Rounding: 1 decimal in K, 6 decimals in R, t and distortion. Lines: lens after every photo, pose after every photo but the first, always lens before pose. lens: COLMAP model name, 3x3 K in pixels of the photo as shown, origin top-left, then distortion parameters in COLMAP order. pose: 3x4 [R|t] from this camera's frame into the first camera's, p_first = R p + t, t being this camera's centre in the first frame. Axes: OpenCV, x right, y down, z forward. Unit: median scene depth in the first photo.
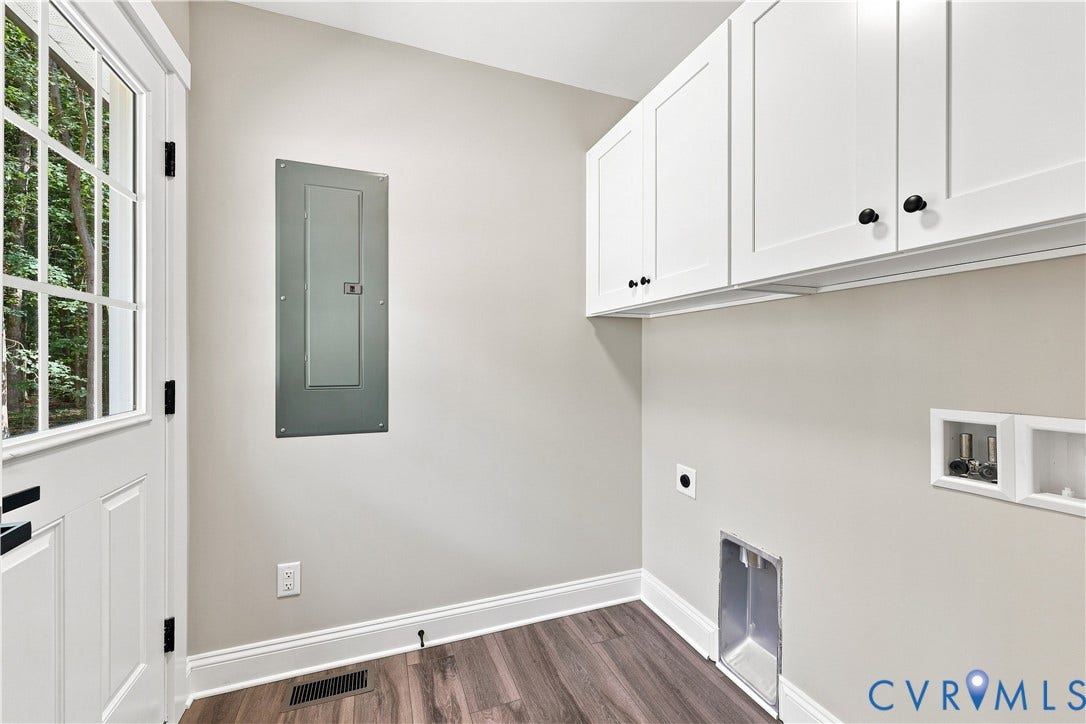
lens RADIAL K [[457.2, 0, 539.7], [0, 457.2, 362.9], [0, 0, 1]] dist [0.002267, 0.000375]
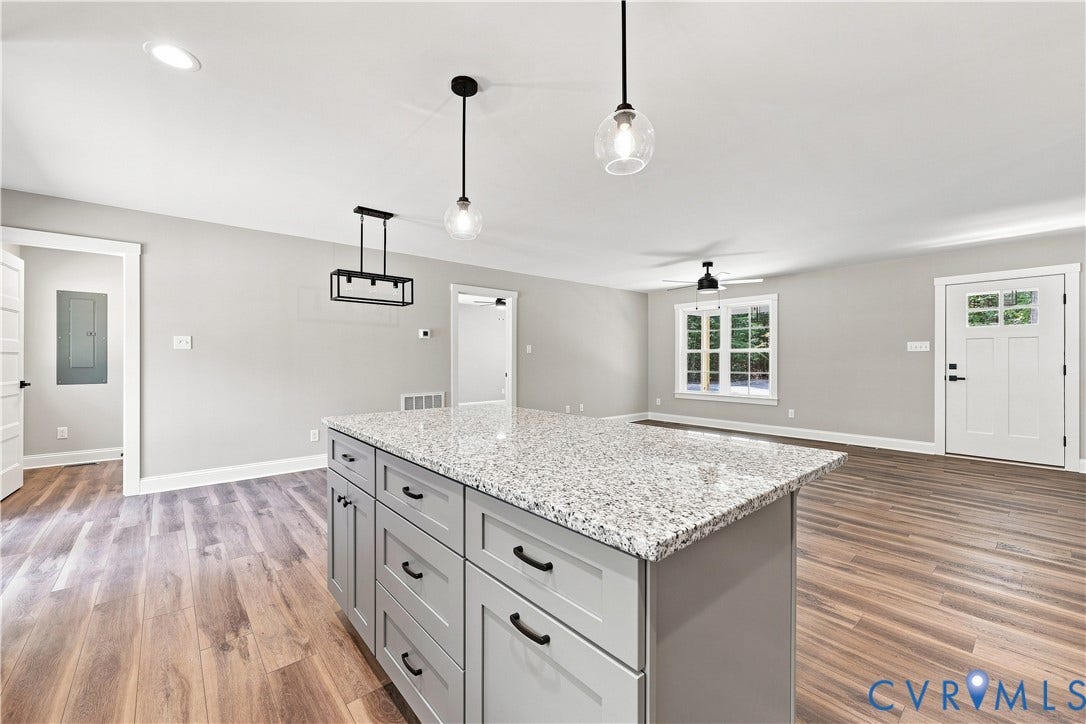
lens RADIAL K [[443.9, 0, 543.0], [0, 443.9, 362.0], [0, 0, 1]] dist [0.000901, 0.000075]
pose [[0.942228, 0.000196, 0.334972, 1.368076], [-0.001111, 0.999996, 0.002540, 0.008766], [-0.334970, -0.002766, 0.942225, -2.652557]]
